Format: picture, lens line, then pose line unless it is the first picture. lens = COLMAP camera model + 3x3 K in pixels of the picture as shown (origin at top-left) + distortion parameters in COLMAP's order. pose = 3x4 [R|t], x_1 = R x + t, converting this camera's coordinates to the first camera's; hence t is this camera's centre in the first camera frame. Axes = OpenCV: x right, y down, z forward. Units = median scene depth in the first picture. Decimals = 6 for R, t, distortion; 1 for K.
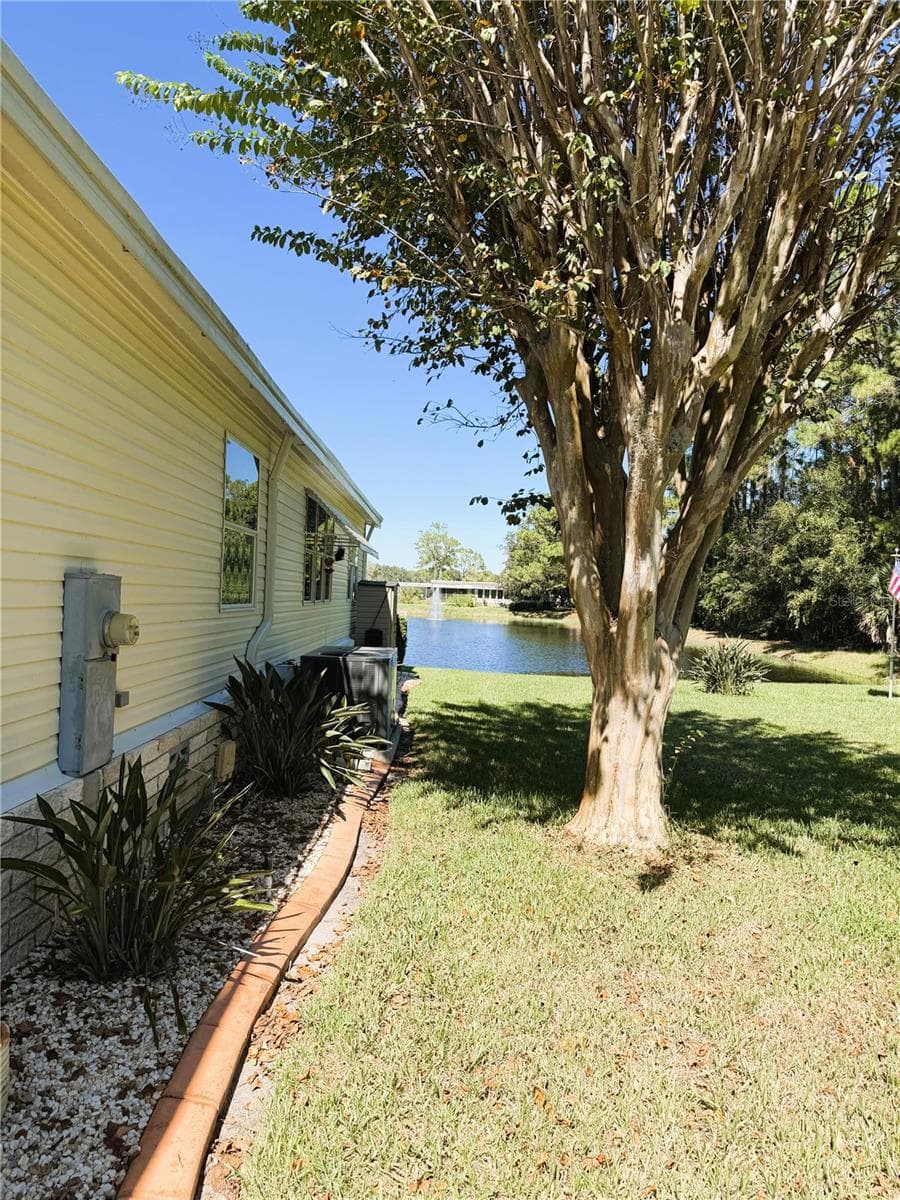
lens RADIAL K [[855.0, 0, 450.0], [0, 855.0, 600.0], [0, 0, 1]] dist [0.134801, -0.169521]
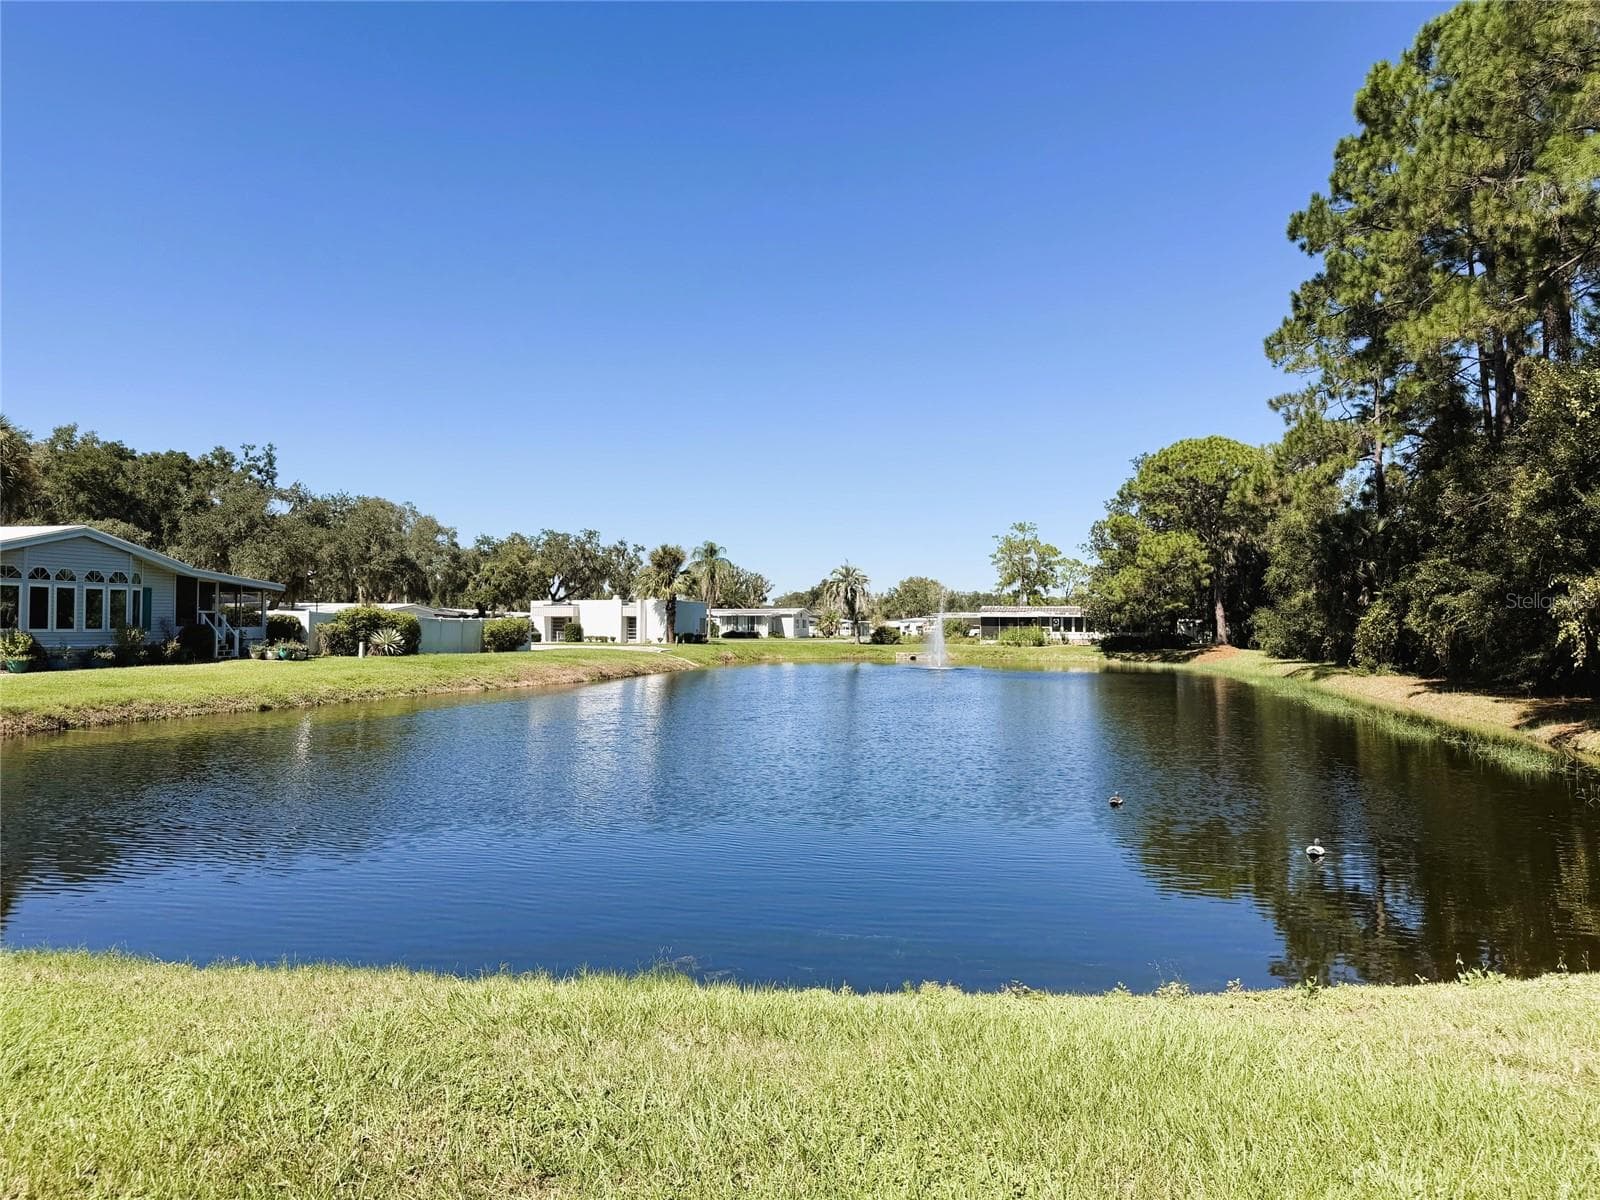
lens RADIAL K [[1140.0, 0, 800.0], [0, 1140.0, 600.0], [0, 0, 1]] dist [0.134801, -0.169521]
pose [[0.965307, -0.040452, -0.257967, 0.077696], [0.030343, 0.998612, -0.043051, 0.005444], [0.259350, 0.033730, 0.965194, 0.157445]]
